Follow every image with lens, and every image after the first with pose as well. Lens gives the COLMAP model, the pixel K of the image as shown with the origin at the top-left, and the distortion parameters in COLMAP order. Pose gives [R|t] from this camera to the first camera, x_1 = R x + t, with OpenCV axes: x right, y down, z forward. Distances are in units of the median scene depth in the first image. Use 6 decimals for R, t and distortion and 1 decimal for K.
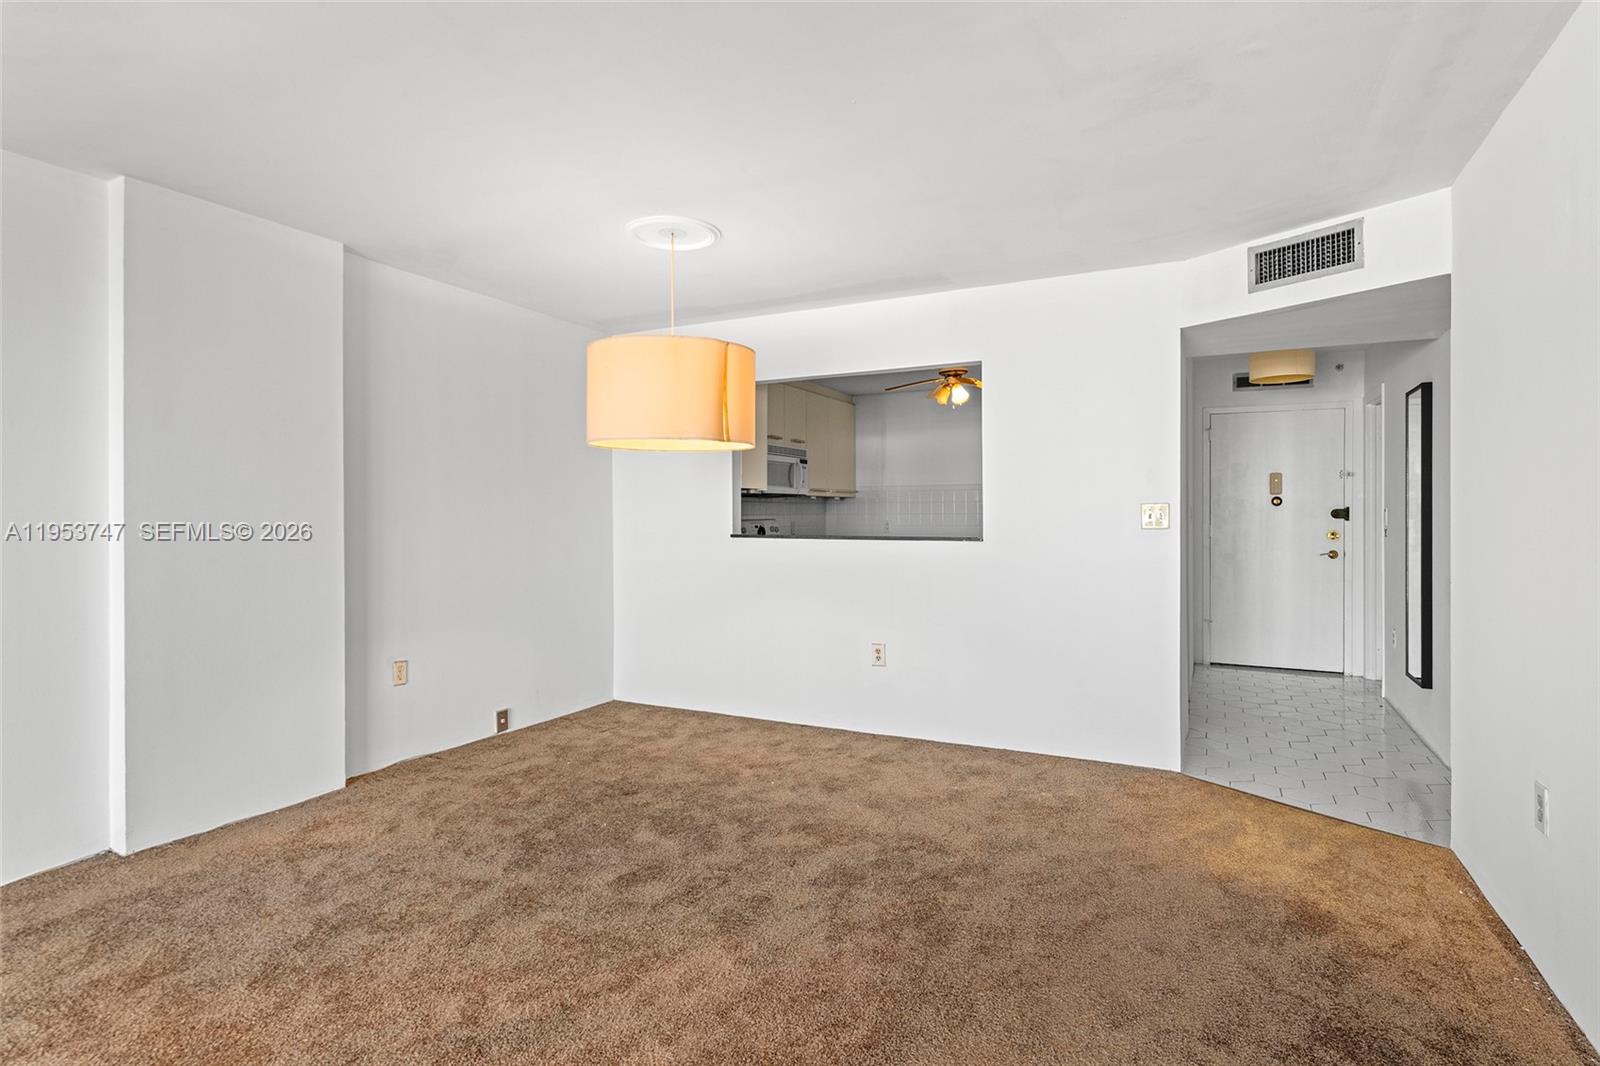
lens RADIAL K [[826.8, 0, 809.3], [0, 826.8, 518.2], [0, 0, 1]] dist [-0.001359, -0.000866]
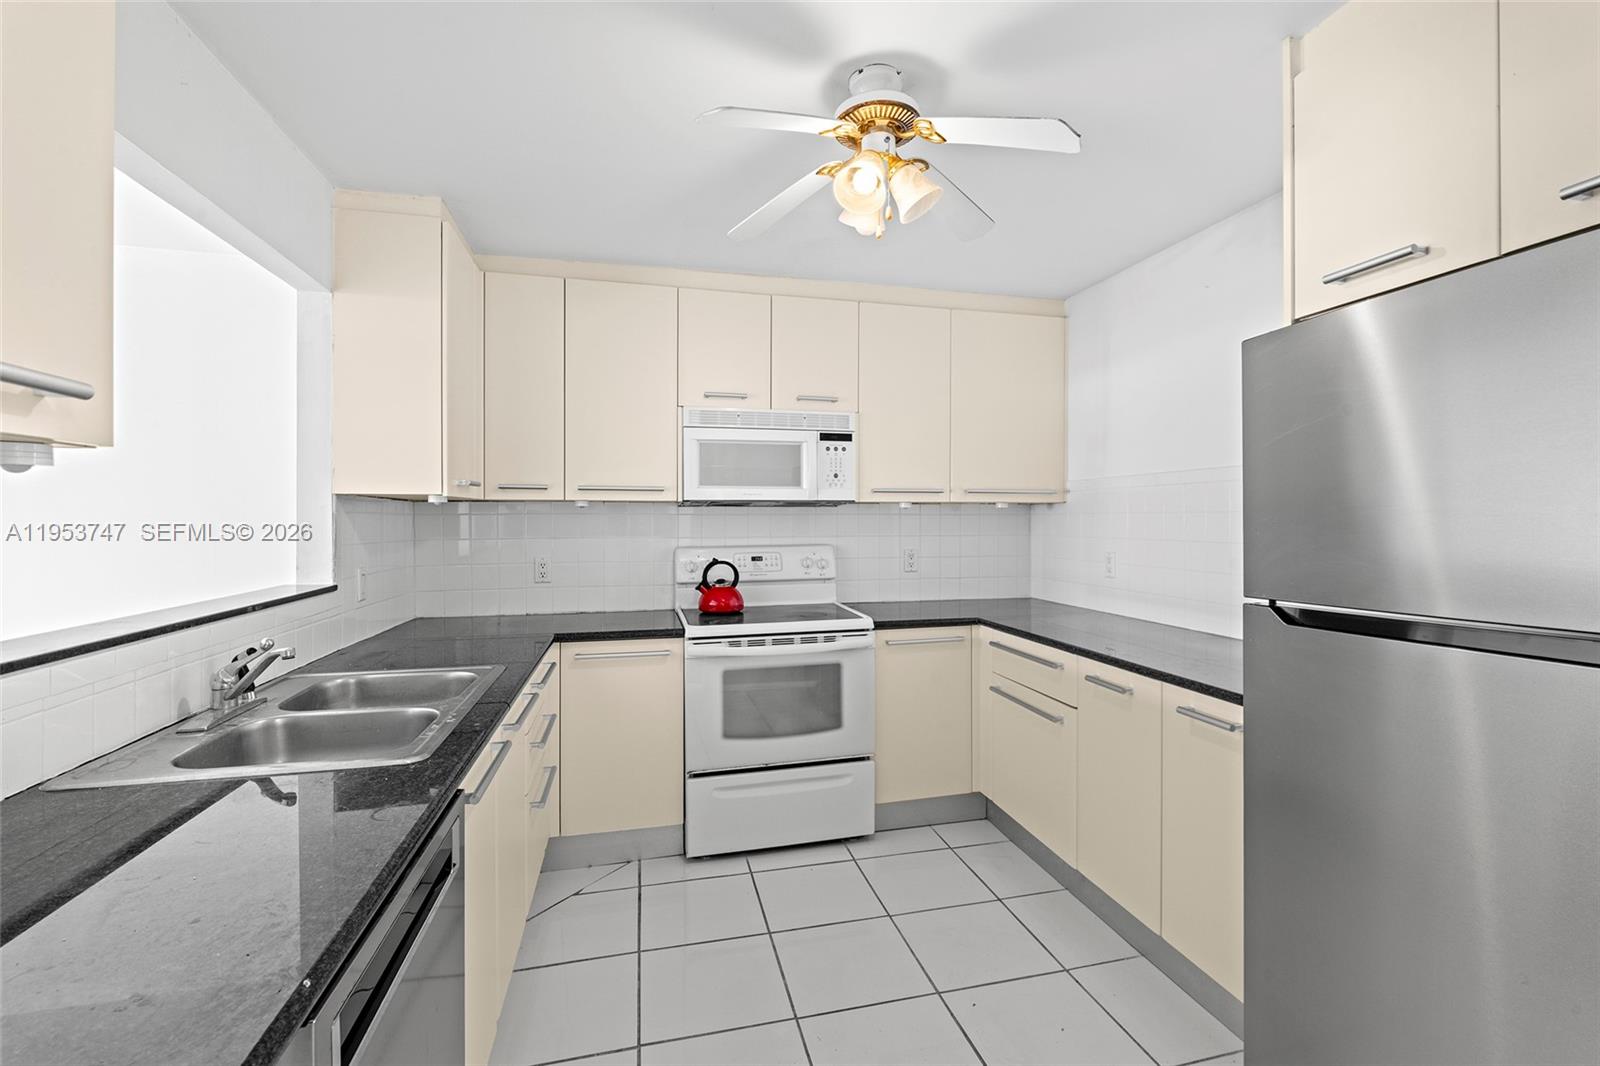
lens RADIAL K [[712.2, 0, 809.0], [0, 712.2, 522.1], [0, 0, 1]] dist [0.000115, -0.003217]
pose [[0.645259, 0.006744, -0.763935, 0.331753], [-0.004759, 0.999977, 0.004808, -0.017454], [0.763949, 0.000534, 0.645276, 0.709367]]
